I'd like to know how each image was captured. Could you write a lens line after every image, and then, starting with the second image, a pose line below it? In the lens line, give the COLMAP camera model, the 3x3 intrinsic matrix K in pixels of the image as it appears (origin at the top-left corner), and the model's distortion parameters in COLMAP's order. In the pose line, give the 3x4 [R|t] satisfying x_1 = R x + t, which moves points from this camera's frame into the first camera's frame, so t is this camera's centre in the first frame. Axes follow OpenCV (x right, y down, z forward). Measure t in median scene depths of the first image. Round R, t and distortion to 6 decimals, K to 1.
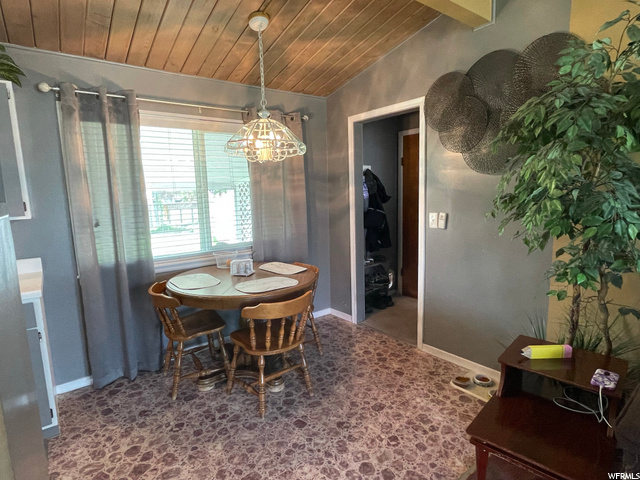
lens RADIAL K [[354.1, 0, 320.0], [0, 354.1, 240.0], [0, 0, 1]] dist [-0.001588, -0.000387]
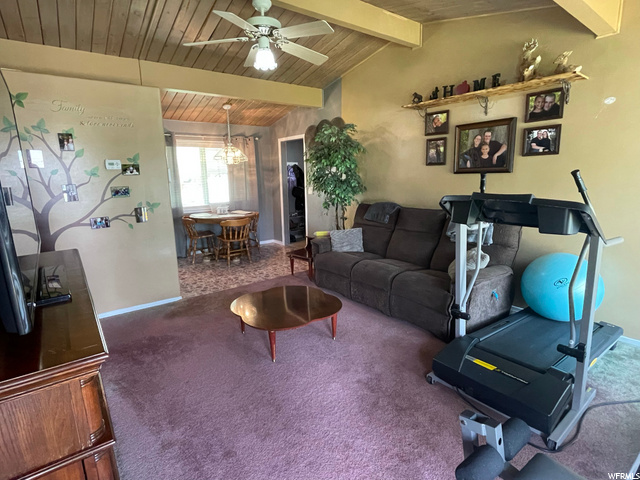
lens RADIAL K [[338.4, 0, 320.0], [0, 338.4, 240.0], [0, 0, 1]] dist [-0.003348, 0.000491]
pose [[0.999929, 0.009478, 0.007185, 0.413371], [-0.009846, 0.998546, 0.052997, 0.153855], [-0.006672, -0.053064, 0.998569, -1.237713]]
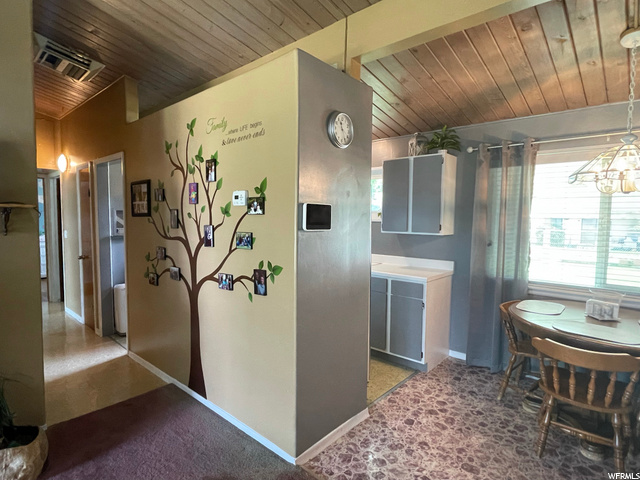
lens RADIAL K [[354.1, 0, 320.0], [0, 354.1, 240.0], [0, 0, 1]] dist [-0.001588, -0.000387]
pose [[0.188242, 0.094760, -0.977540, 0.533784], [-0.156679, 0.985485, 0.065359, -0.046342], [0.969544, 0.140857, 0.200357, 0.119190]]
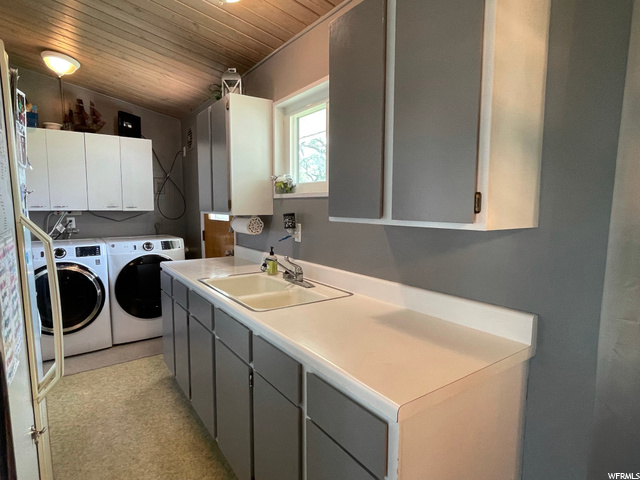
lens RADIAL K [[354.1, 0, 320.0], [0, 354.1, 240.0], [0, 0, 1]] dist [-0.001588, -0.000387]
pose [[-0.031191, 0.115549, -0.992812, -0.311411], [-0.143603, 0.982472, 0.118858, -0.057678], [0.989144, 0.146278, -0.014051, 0.665007]]
